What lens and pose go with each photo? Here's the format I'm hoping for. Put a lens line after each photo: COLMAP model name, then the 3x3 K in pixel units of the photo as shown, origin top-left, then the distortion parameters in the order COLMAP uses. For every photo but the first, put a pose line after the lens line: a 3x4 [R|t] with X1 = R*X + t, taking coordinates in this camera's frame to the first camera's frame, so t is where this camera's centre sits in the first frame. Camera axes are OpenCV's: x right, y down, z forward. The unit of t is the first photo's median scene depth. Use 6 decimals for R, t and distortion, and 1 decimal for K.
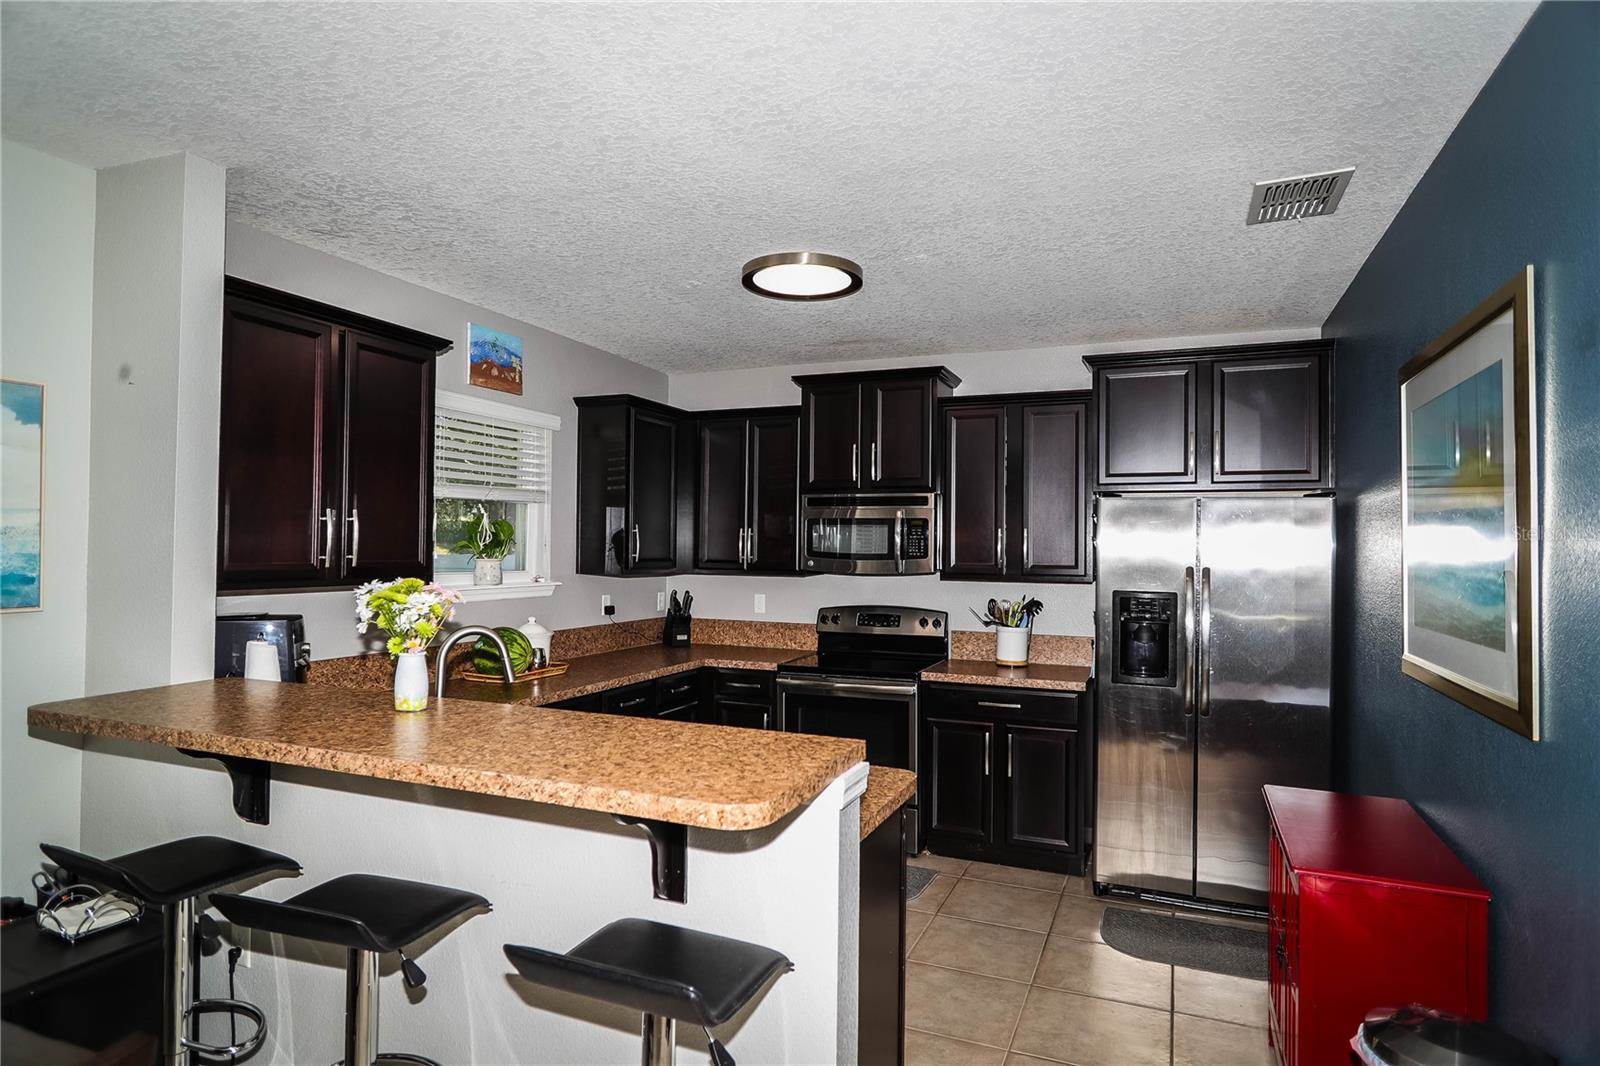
lens RADIAL K [[898.4, 0, 798.8], [0, 898.4, 532.6], [0, 0, 1]] dist [-0.003109, 0.003601]
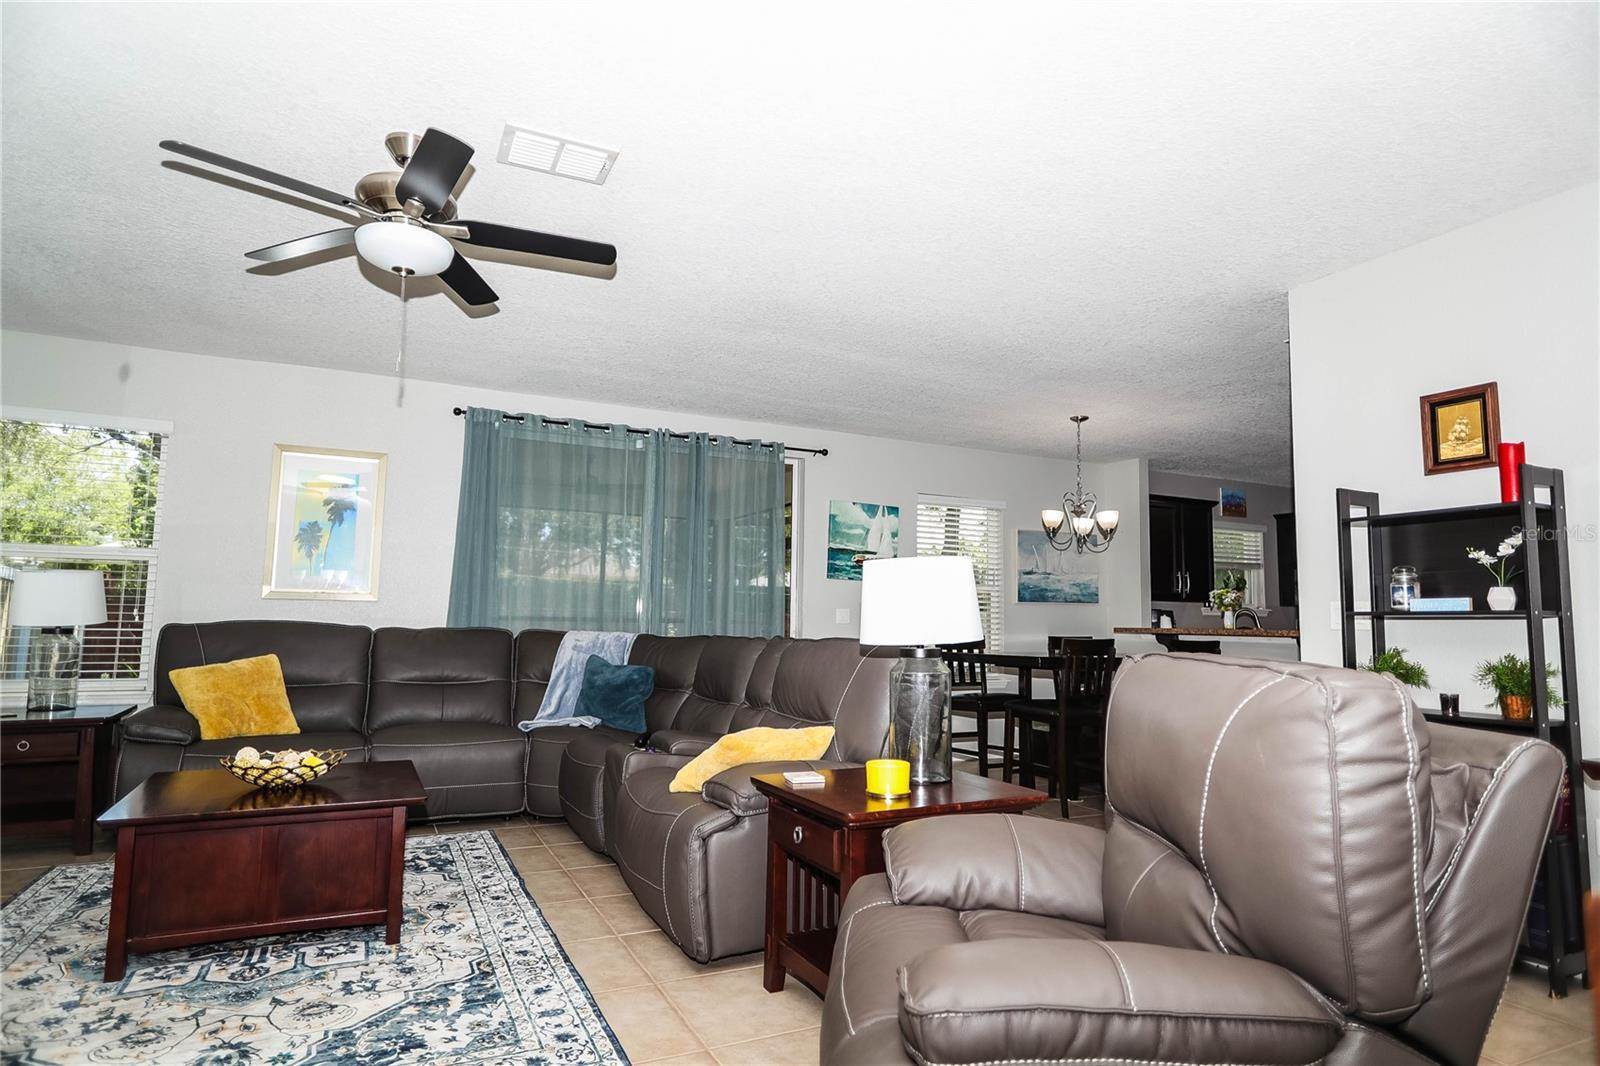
lens RADIAL K [[898.4, 0, 798.8], [0, 898.4, 532.6], [0, 0, 1]] dist [-0.003109, 0.003601]
pose [[0.748225, -0.066429, -0.660111, 0.279732], [0.002184, 0.995216, -0.097676, 0.080554], [0.663442, 0.071641, 0.744790, -1.208059]]
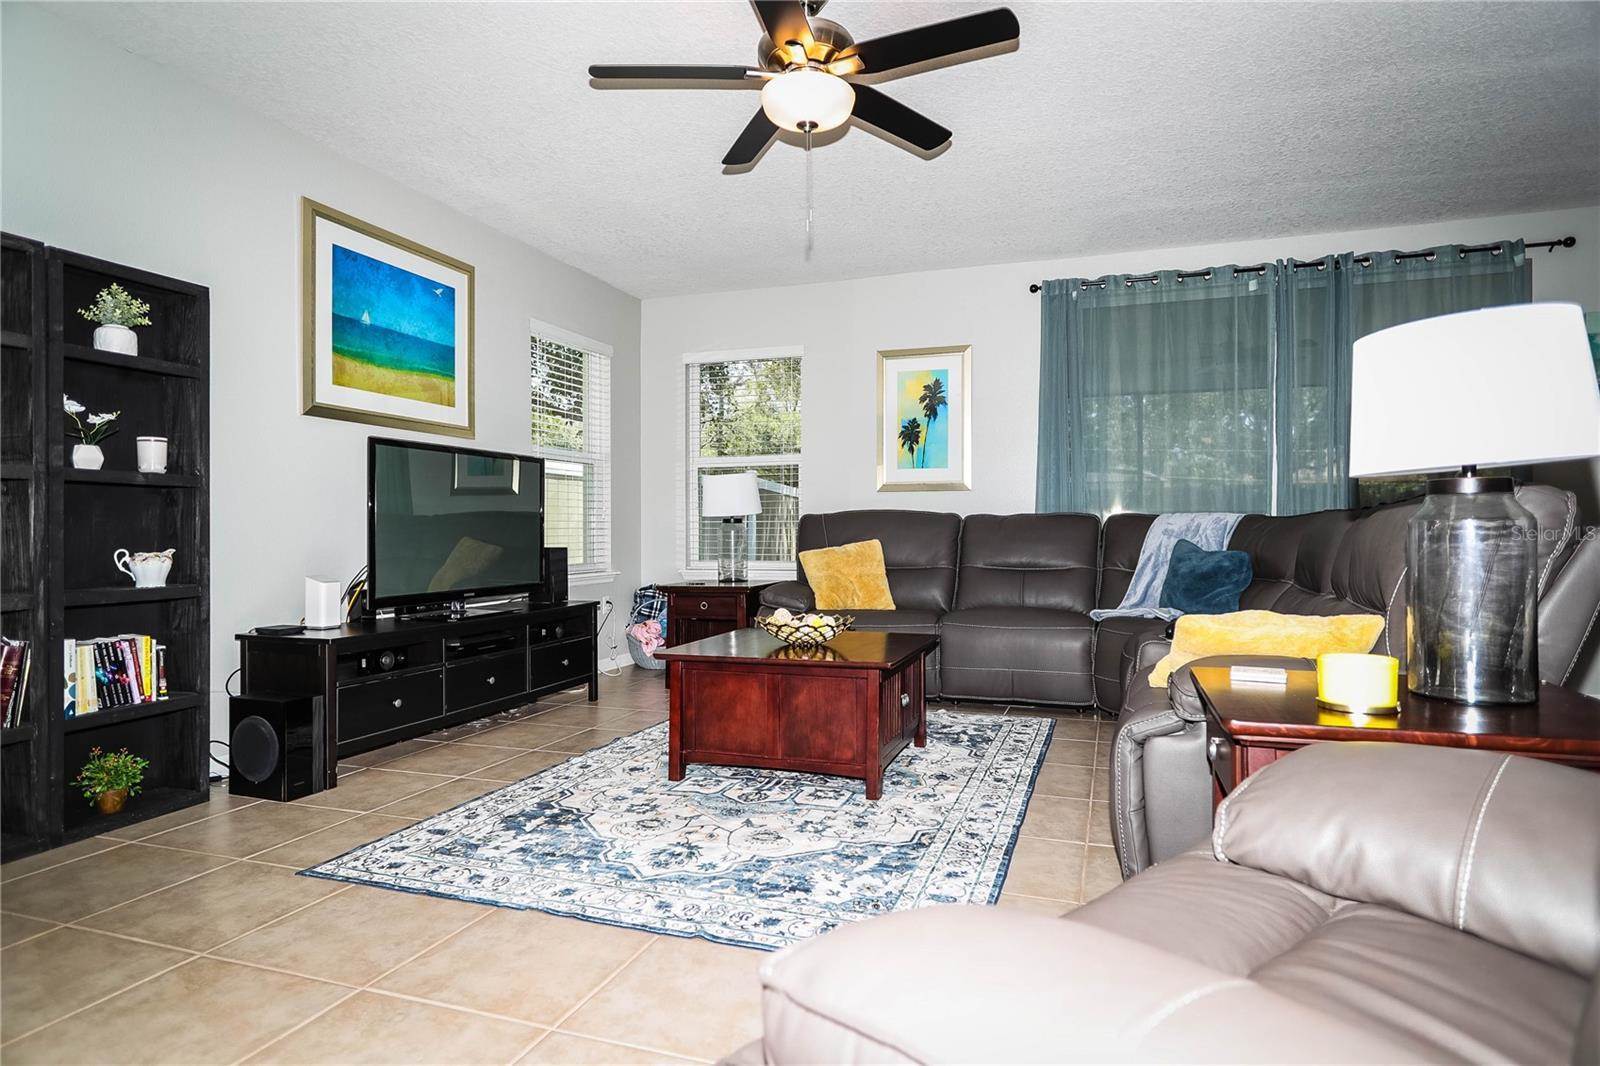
lens RADIAL K [[898.4, 0, 798.8], [0, 898.4, 532.6], [0, 0, 1]] dist [-0.003109, 0.003601]
pose [[0.053861, -0.010630, -0.998492, 0.277899], [0.016449, 0.999817, -0.009757, 0.121260], [0.998413, -0.015899, 0.054026, -0.975861]]
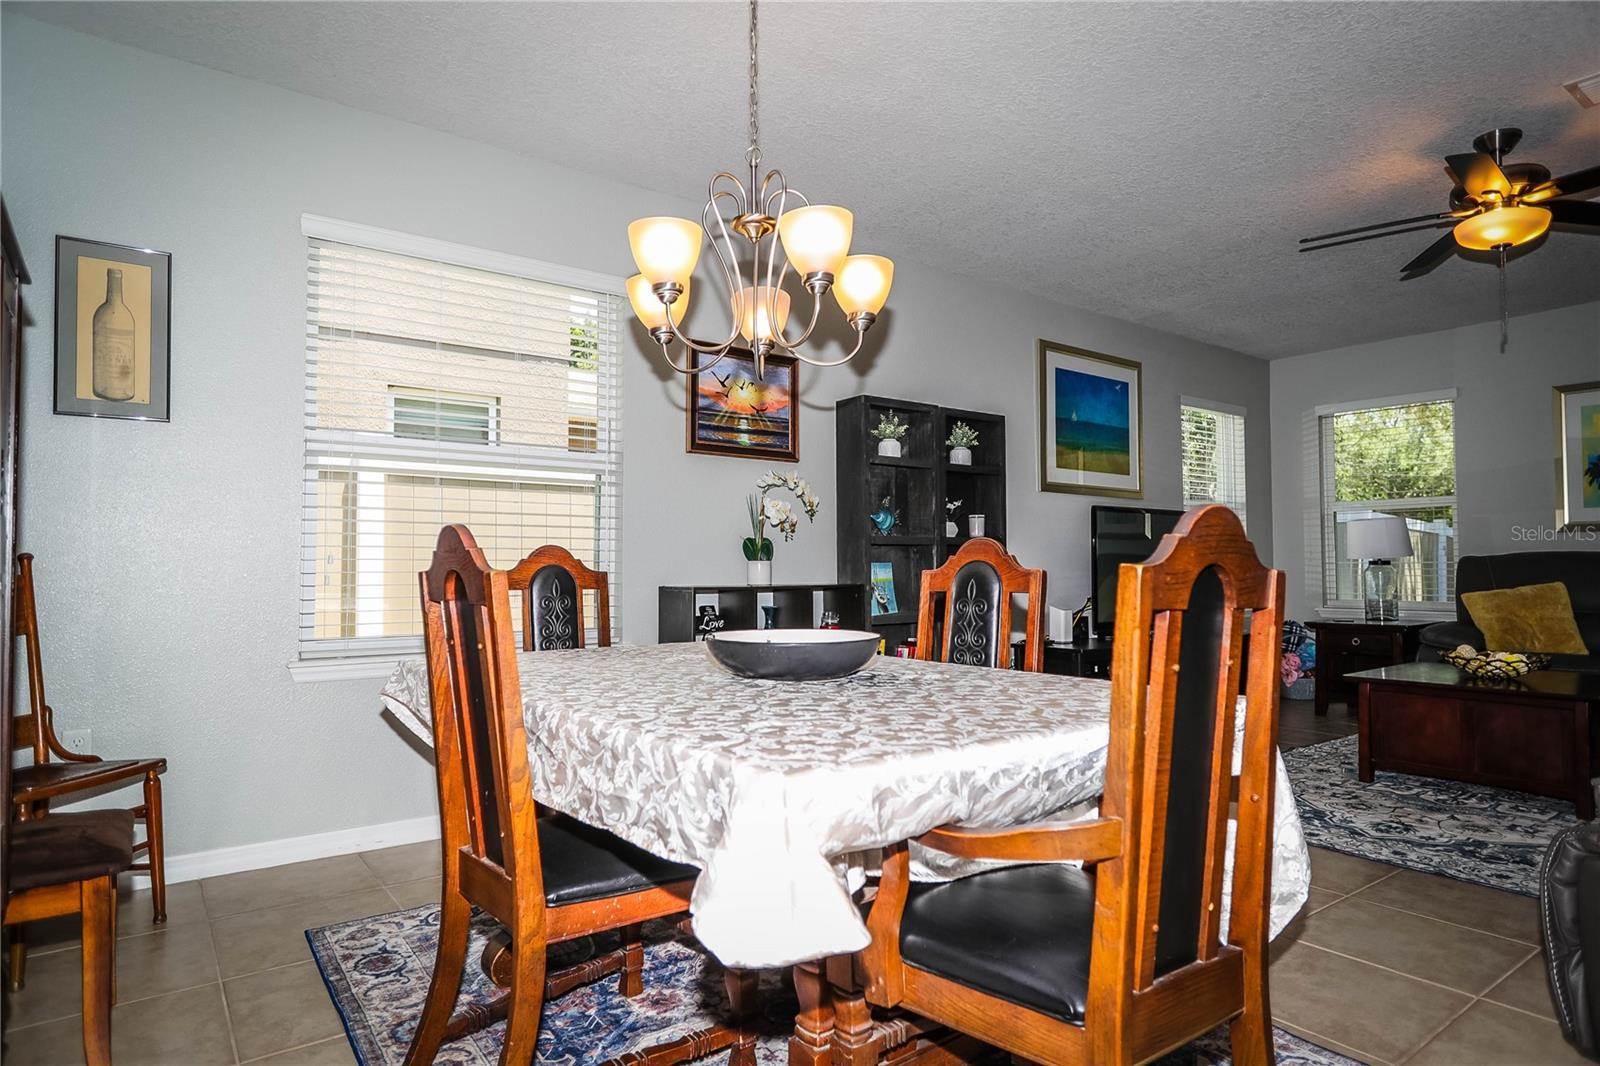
lens RADIAL K [[898.4, 0, 798.8], [0, 898.4, 532.6], [0, 0, 1]] dist [-0.003109, 0.003601]
pose [[-0.510192, -0.043842, -0.858942, 0.604758], [0.007013, 0.998455, -0.055129, 0.113312], [0.860032, -0.034150, -0.509096, -1.064244]]
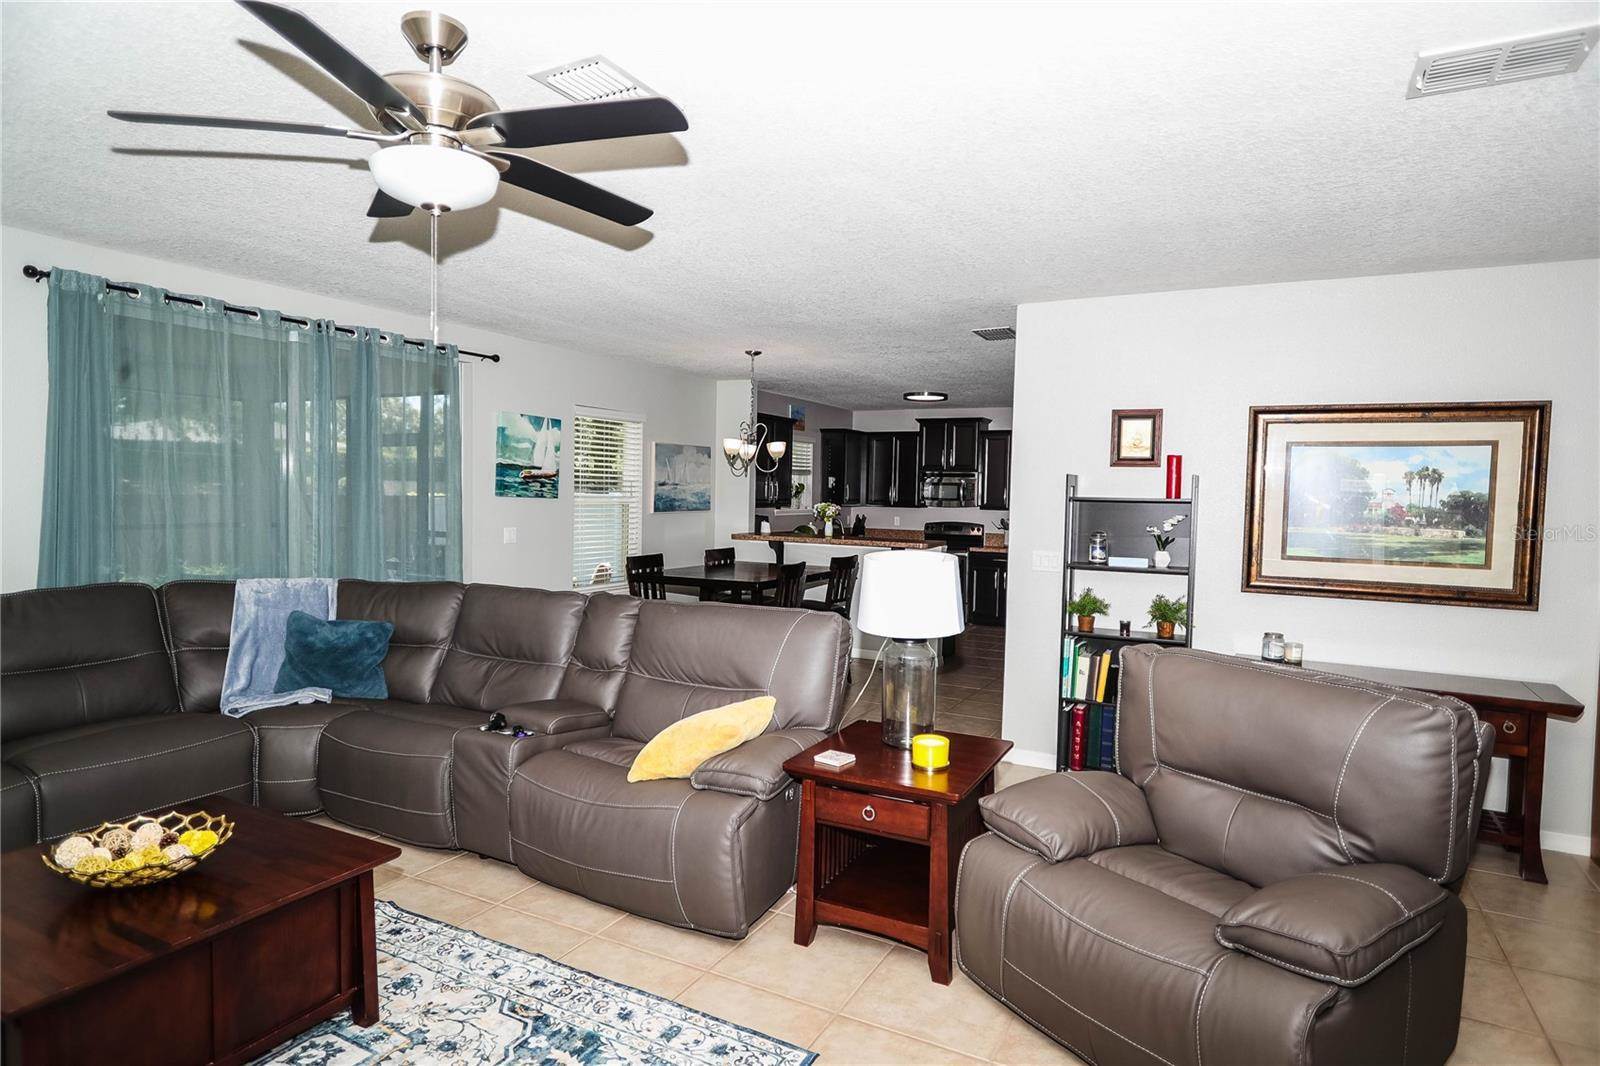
lens RADIAL K [[899.6, 0, 798.8], [0, 899.6, 530.5], [0, 0, 1]] dist [-0.003267, 0.003551]
pose [[0.995793, 0.013206, -0.090672, -0.099798], [-0.007978, 0.998297, 0.057786, -0.024948], [0.091280, -0.056819, 0.994203, -1.408718]]
